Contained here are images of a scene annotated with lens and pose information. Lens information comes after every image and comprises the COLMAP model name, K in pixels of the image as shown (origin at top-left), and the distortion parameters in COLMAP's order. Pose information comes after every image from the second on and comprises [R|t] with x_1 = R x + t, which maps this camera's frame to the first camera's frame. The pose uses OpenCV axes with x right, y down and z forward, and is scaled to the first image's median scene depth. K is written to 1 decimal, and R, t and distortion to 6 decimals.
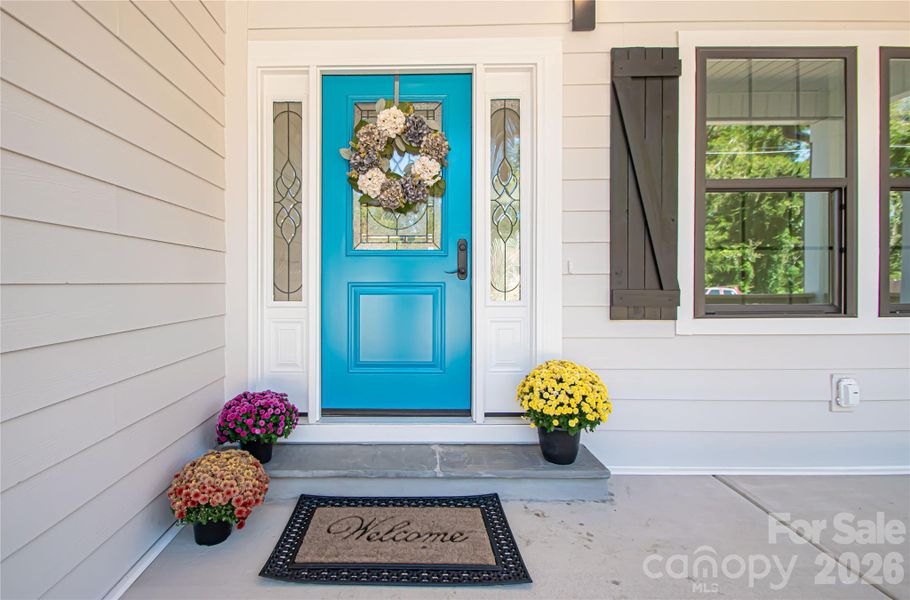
lens RADIAL K [[498.9, 0, 407.3], [0, 498.9, 278.5], [0, 0, 1]] dist [0.007588, -0.004902]
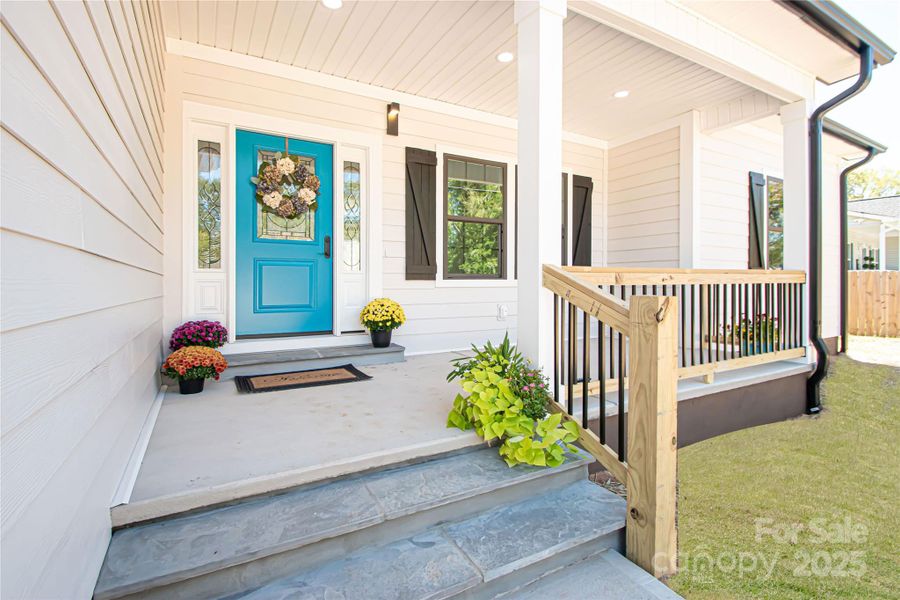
lens RADIAL K [[450.5, 0, 510.3], [0, 450.5, 281.8], [0, 0, 1]] dist [0.008145, -0.007879]
pose [[0.822307, 0.002699, 0.569037, -0.282044], [0.002396, 0.999963, -0.008205, 0.105091], [-0.569038, 0.008110, 0.822271, -0.738027]]
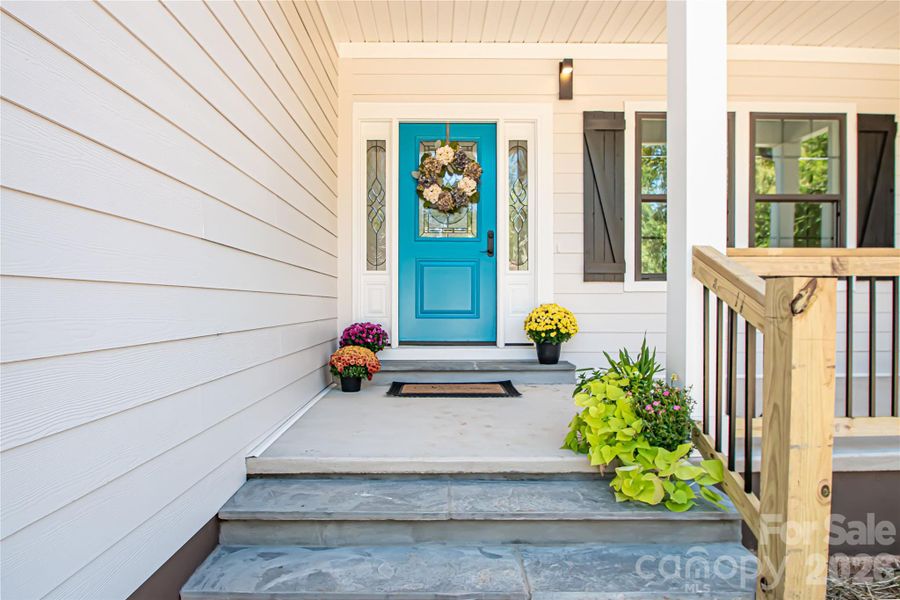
lens RADIAL K [[618.5, 0, 448.7], [0, 618.5, 306.9], [0, 0, 1]] dist [-0.032053, -0.002747]
pose [[0.999401, 0.002065, 0.034542, -0.086370], [-0.002256, 0.999982, 0.005491, 0.151828], [-0.034530, -0.005566, 0.999388, -0.937693]]
